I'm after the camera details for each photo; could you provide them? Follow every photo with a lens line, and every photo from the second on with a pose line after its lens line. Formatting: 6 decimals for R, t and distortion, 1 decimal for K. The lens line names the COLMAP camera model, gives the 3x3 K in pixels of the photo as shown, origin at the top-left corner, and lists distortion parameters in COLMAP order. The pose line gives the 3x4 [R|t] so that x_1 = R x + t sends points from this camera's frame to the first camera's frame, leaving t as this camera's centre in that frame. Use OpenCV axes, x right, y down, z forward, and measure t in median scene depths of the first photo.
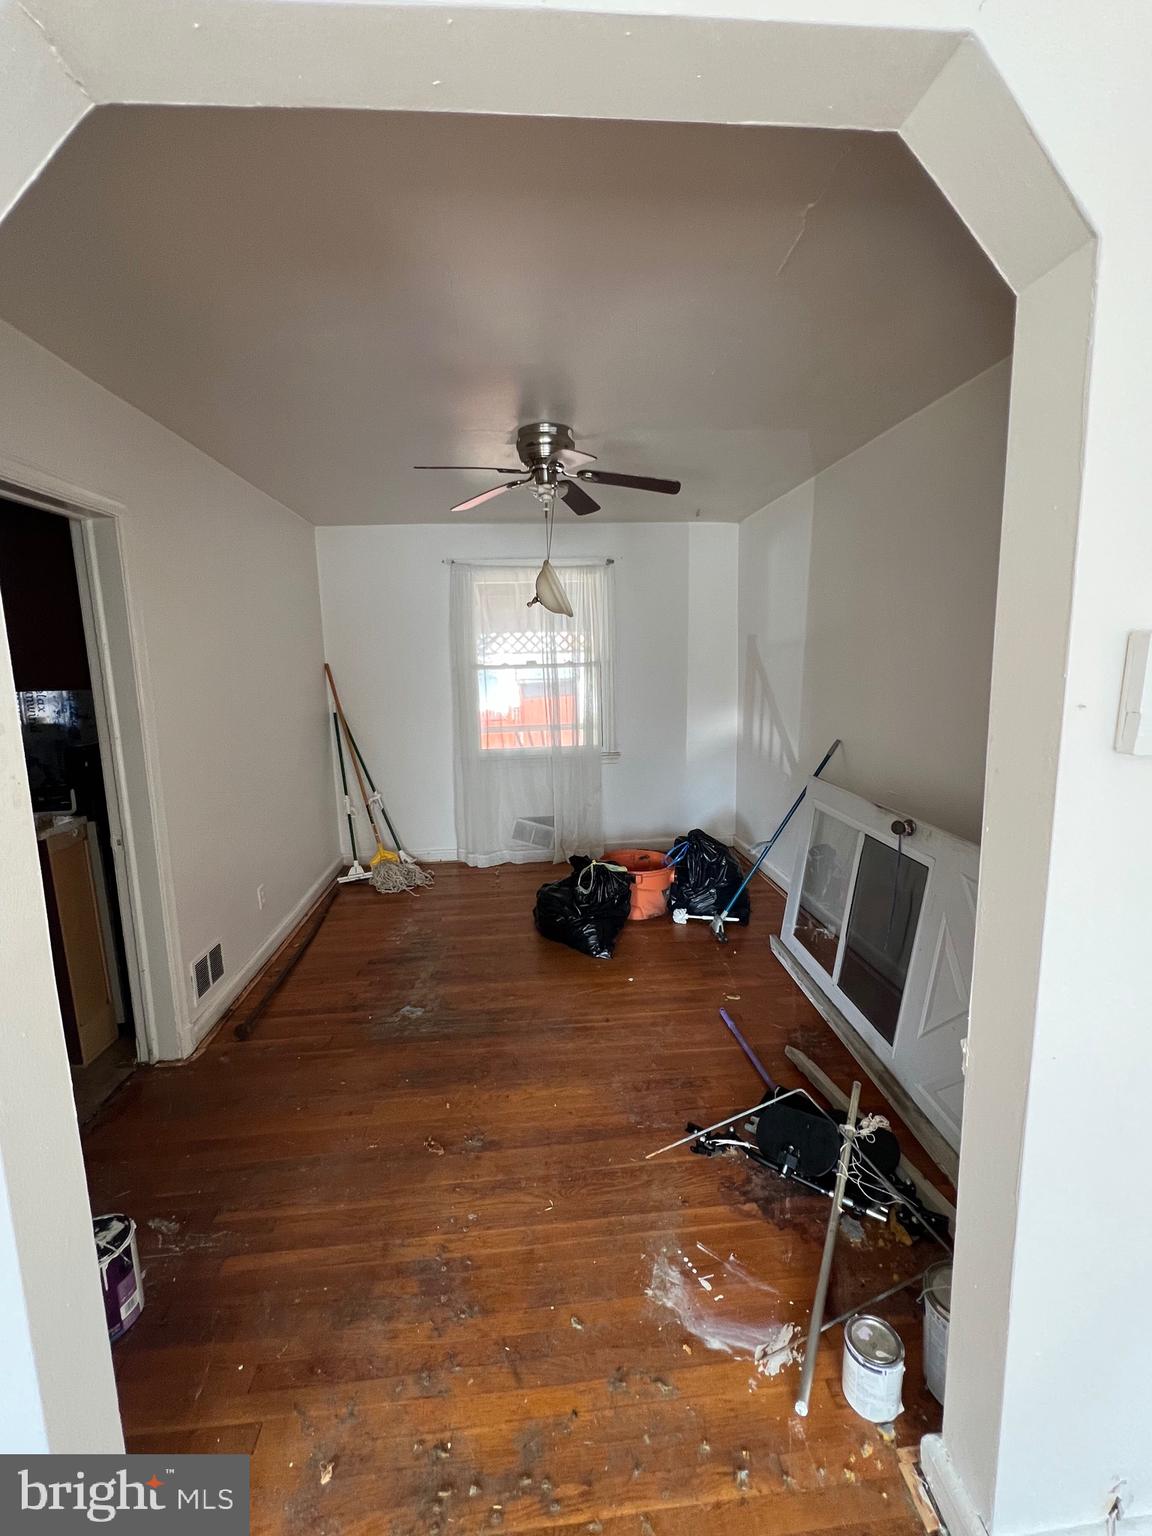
lens RADIAL K [[674.4, 0, 576.0], [0, 674.4, 768.0], [0, 0, 1]] dist [0.001051, 0.000329]
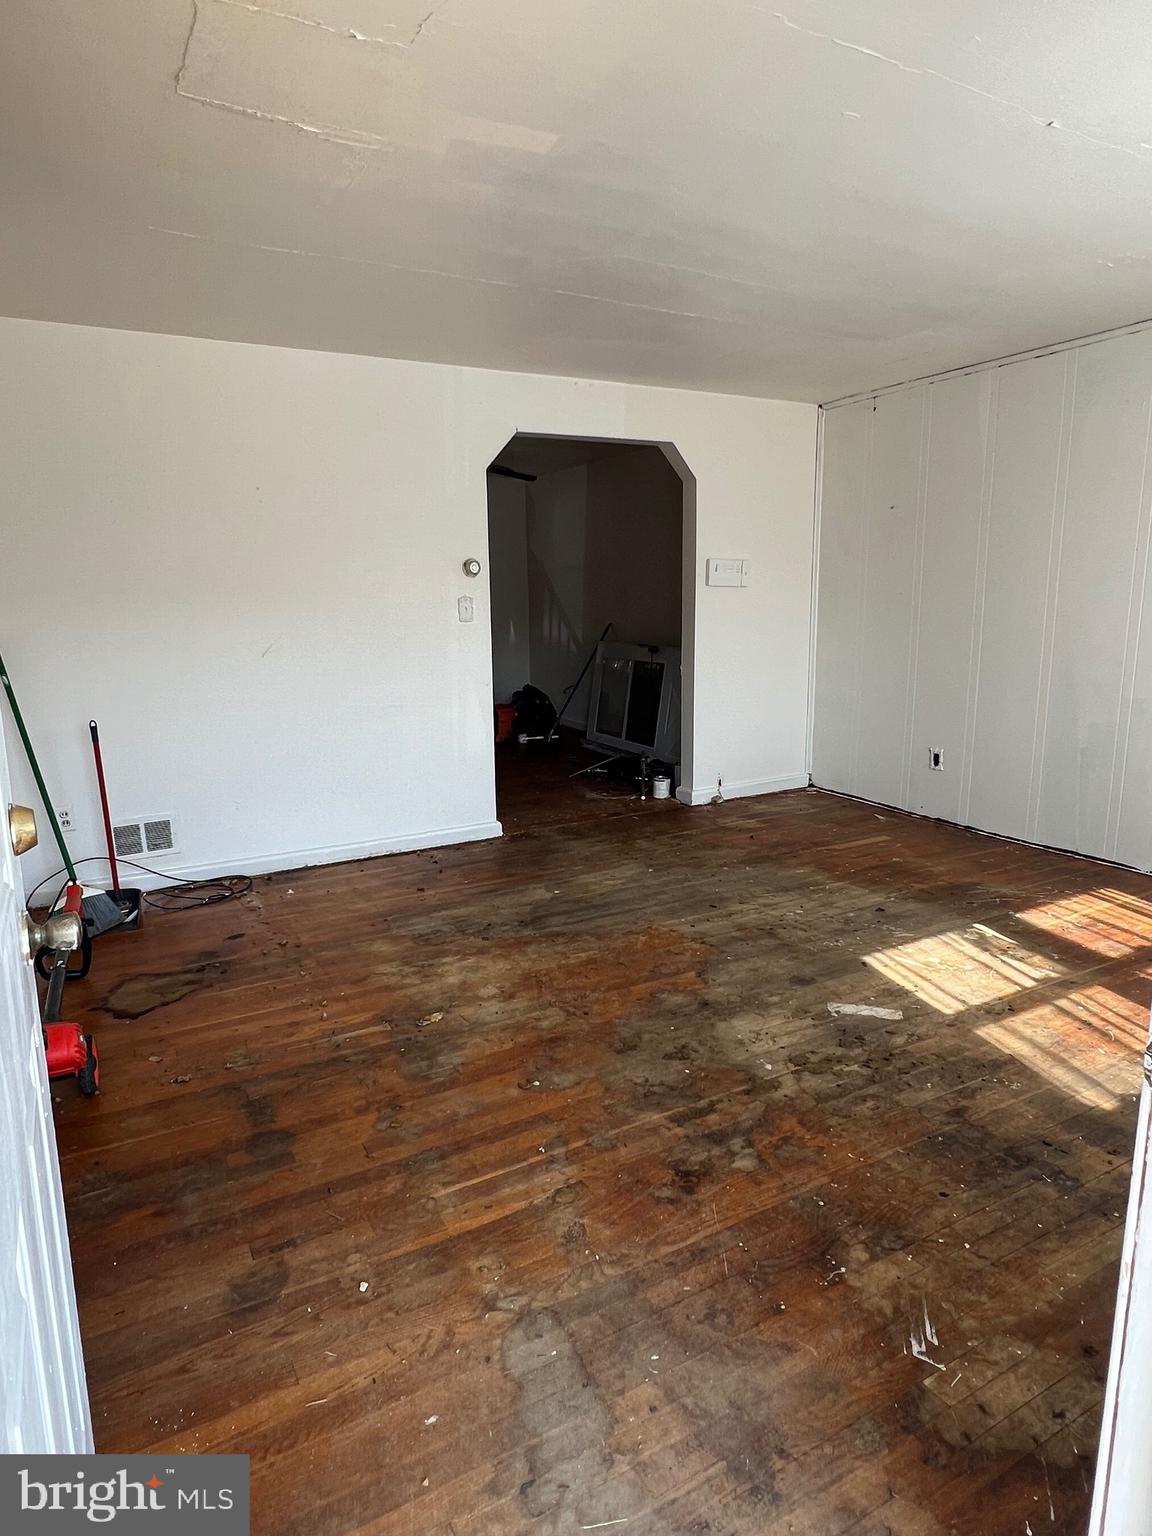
lens RADIAL K [[917.0, 0, 576.0], [0, 917.0, 768.0], [0, 0, 1]] dist [-0.005663, -0.001178]
pose [[0.912236, -0.061232, 0.405064, -0.495058], [0.052043, 0.998077, 0.033672, 0.182949], [-0.406346, -0.009636, 0.913668, -0.824502]]
